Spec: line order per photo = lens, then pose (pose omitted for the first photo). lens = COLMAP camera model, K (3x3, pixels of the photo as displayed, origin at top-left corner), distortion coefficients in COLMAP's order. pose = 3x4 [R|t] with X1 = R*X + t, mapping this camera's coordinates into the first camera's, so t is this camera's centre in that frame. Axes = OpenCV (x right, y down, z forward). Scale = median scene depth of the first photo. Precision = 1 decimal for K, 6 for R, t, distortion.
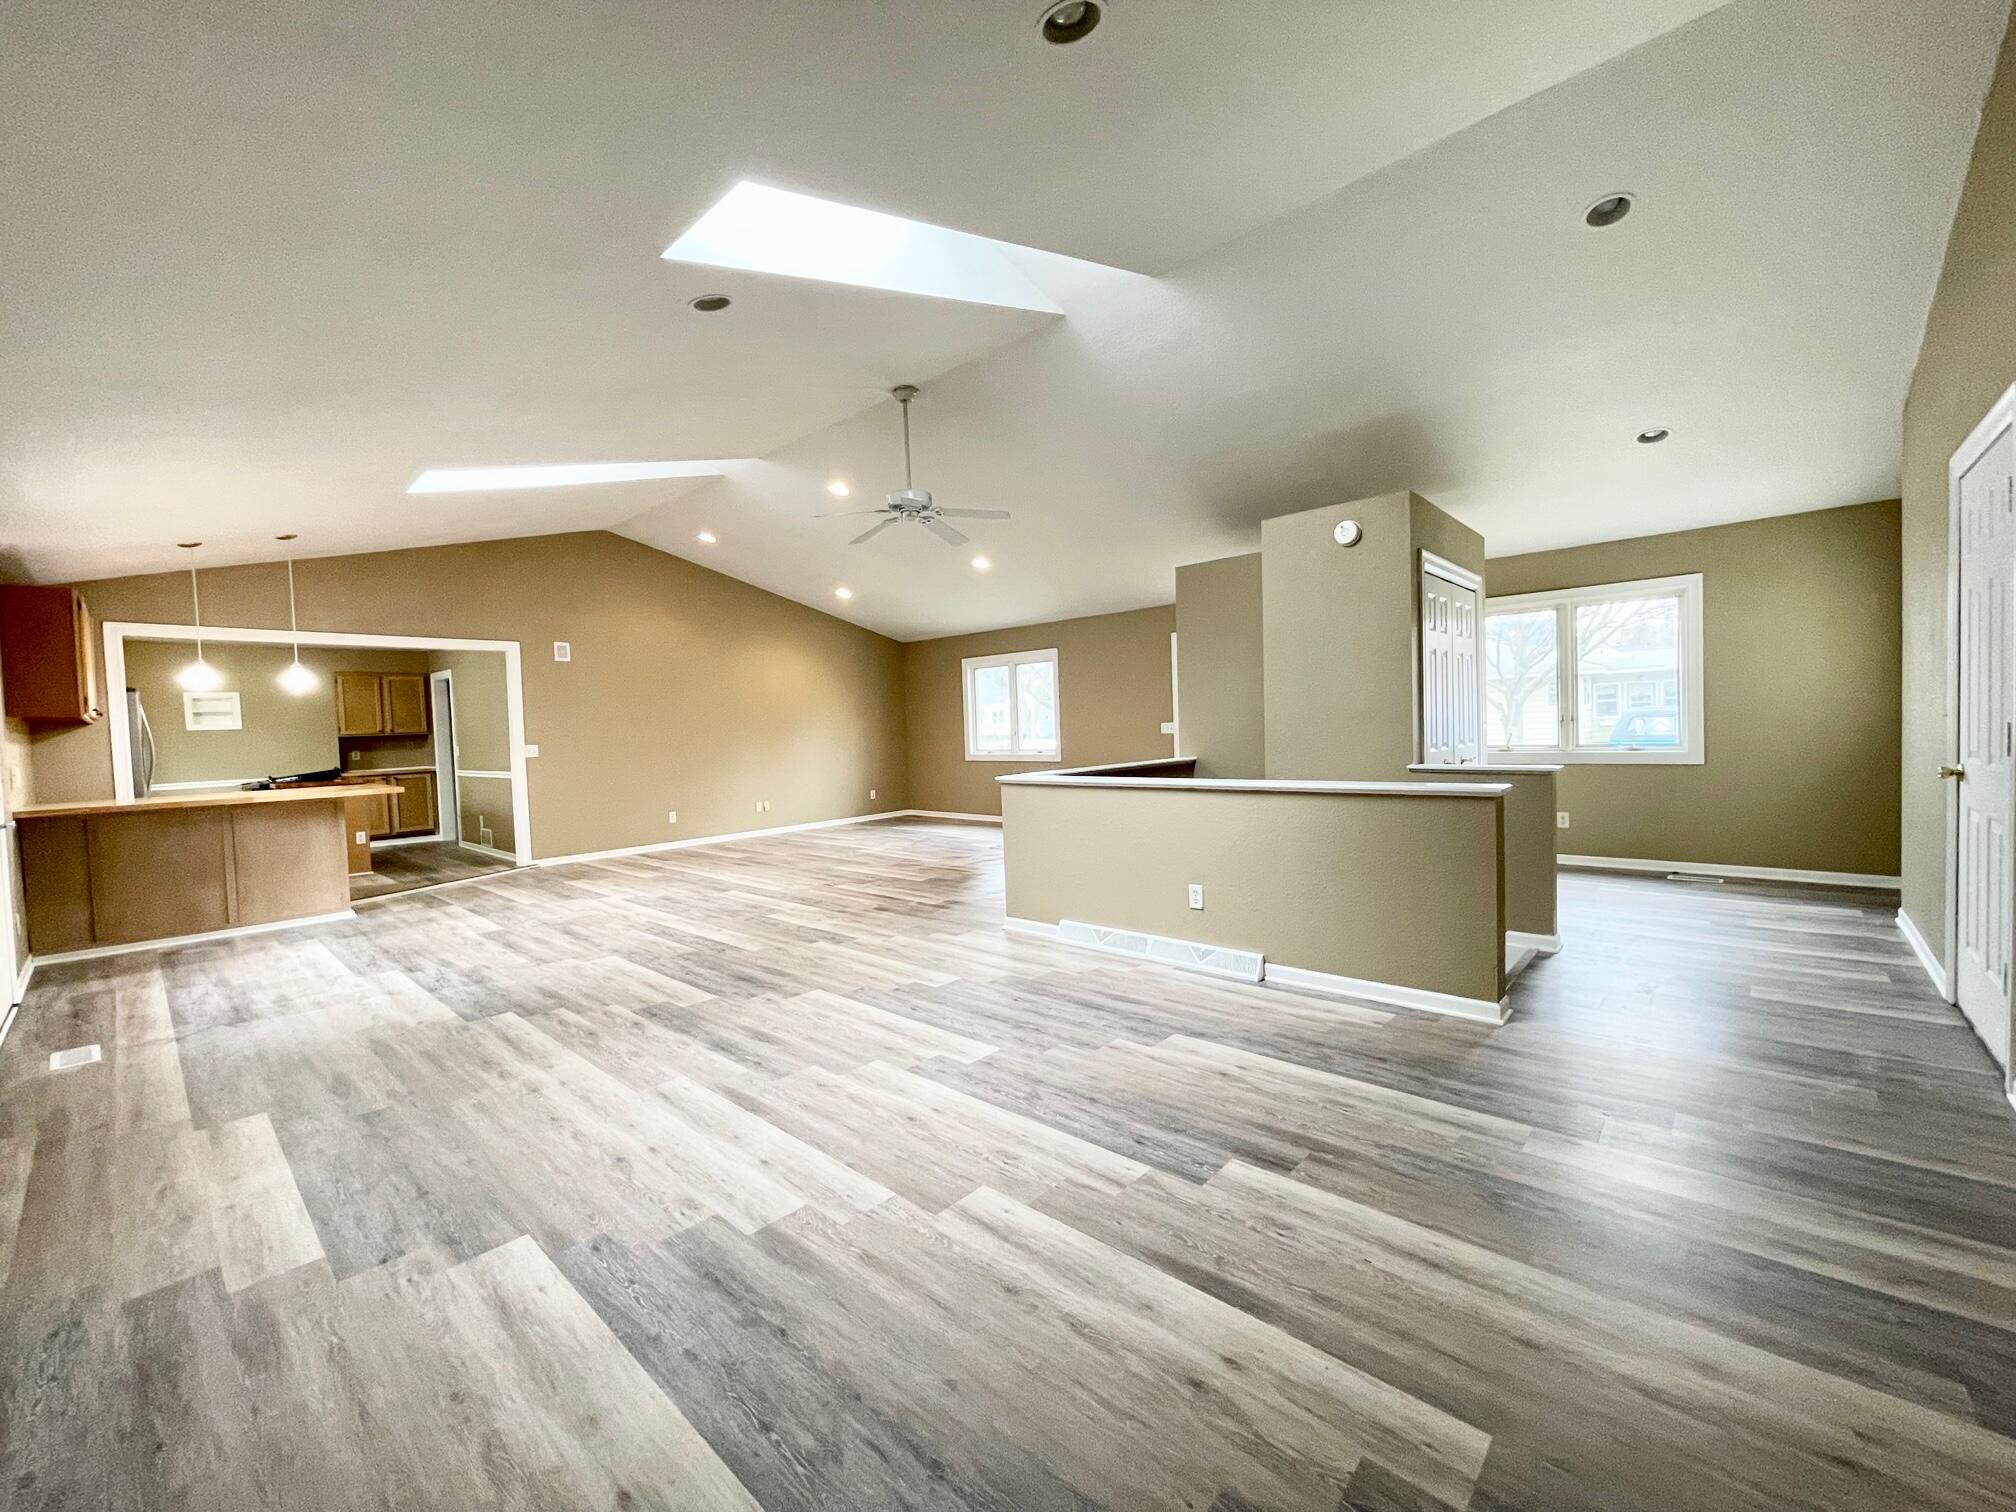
lens RADIAL K [[814.5, 0, 1007.2], [0, 814.5, 758.2], [0, 0, 1]] dist [-0.001577, 0.000331]
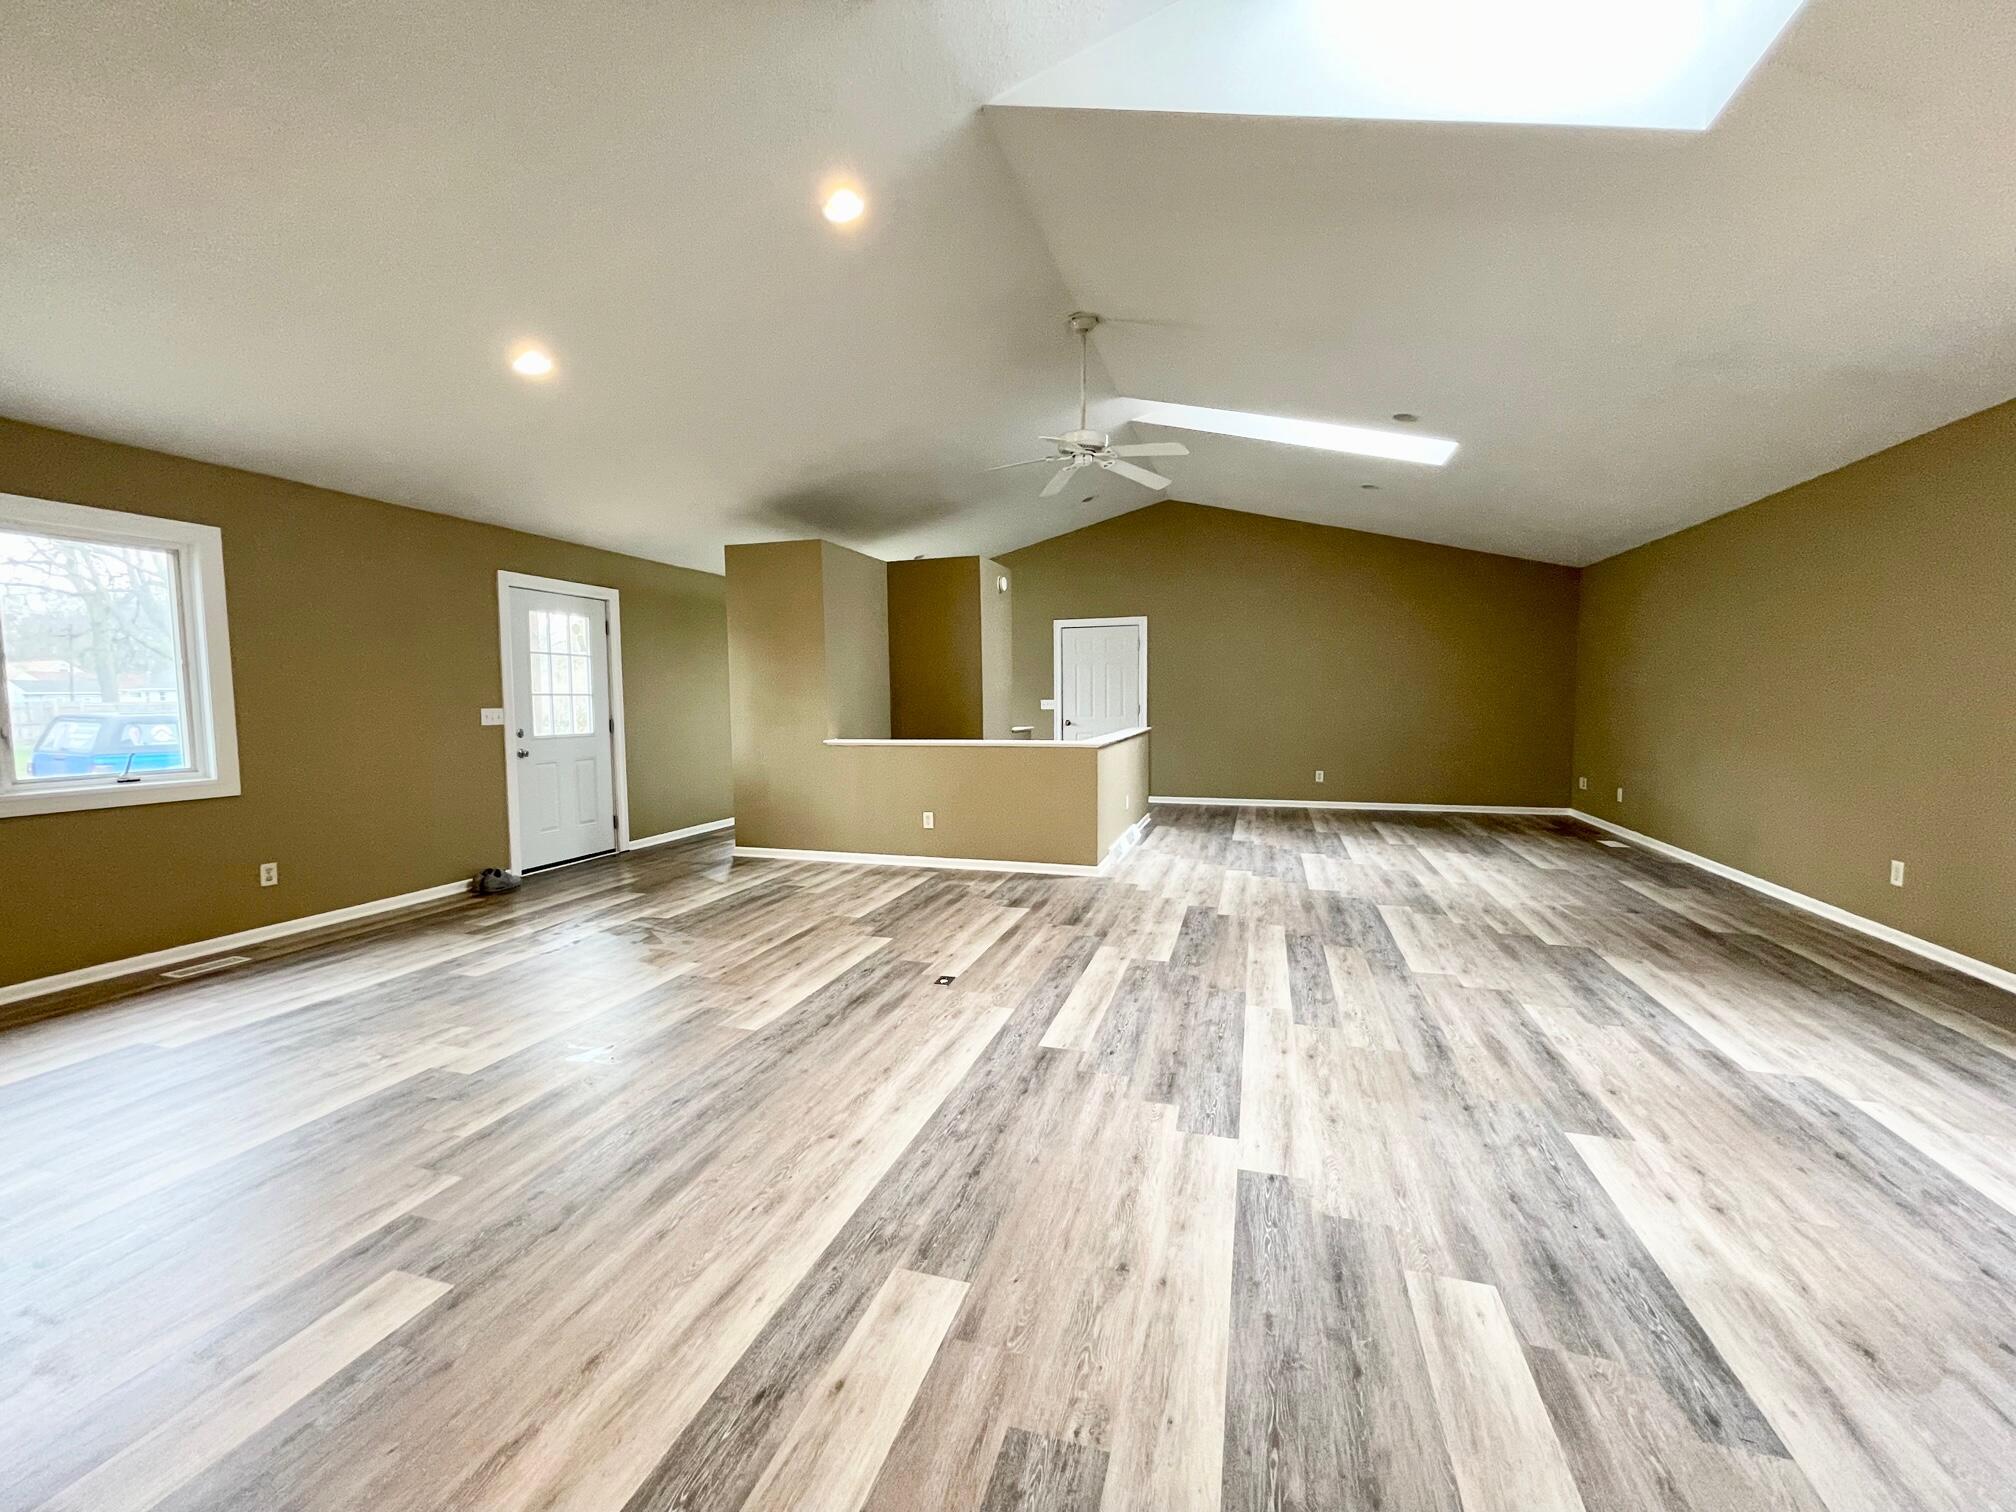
lens RADIAL K [[814.5, 0, 1008.7], [0, 814.5, 753.6], [0, 0, 1]] dist [-0.001577, 0.000331]
pose [[-0.426051, -0.021988, 0.904432, -1.210792], [0.063341, 0.996526, 0.054065, -0.037643], [-0.902479, 0.080322, -0.423178, 1.976696]]
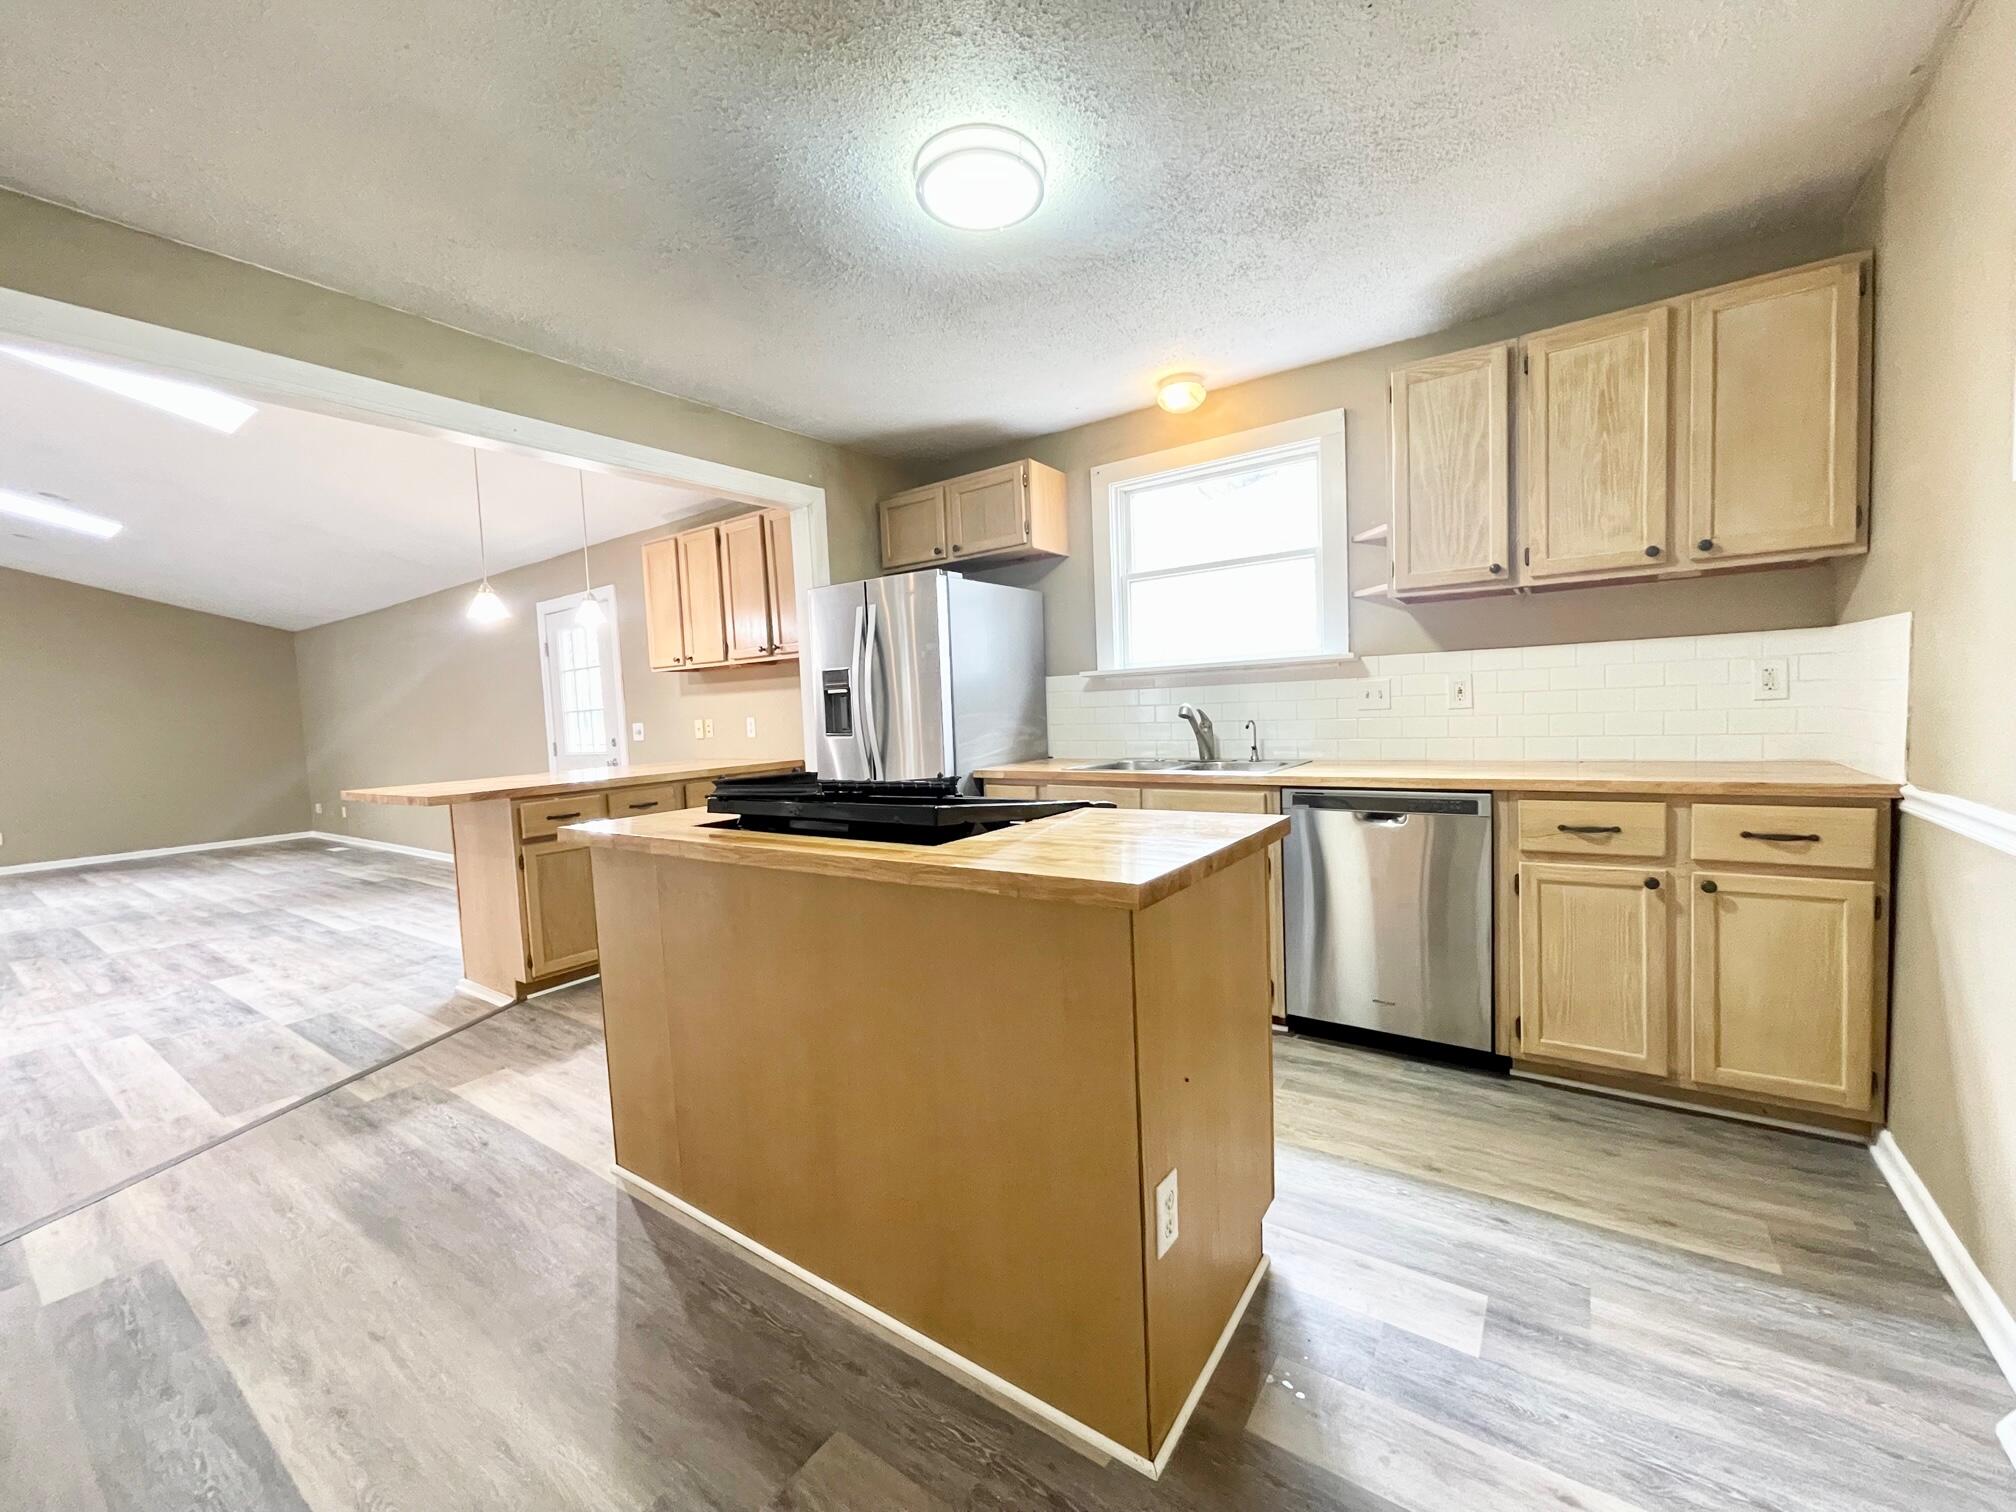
lens RADIAL K [[814.5, 0, 1017.8], [0, 814.5, 757.7], [0, 0, 1]] dist [-0.001577, 0.000331]
pose [[-0.987747, 0.089508, -0.127847, -1.767351], [0.075373, 0.990910, 0.111425, -0.029730], [0.136658, 0.100424, -0.985515, 2.522785]]
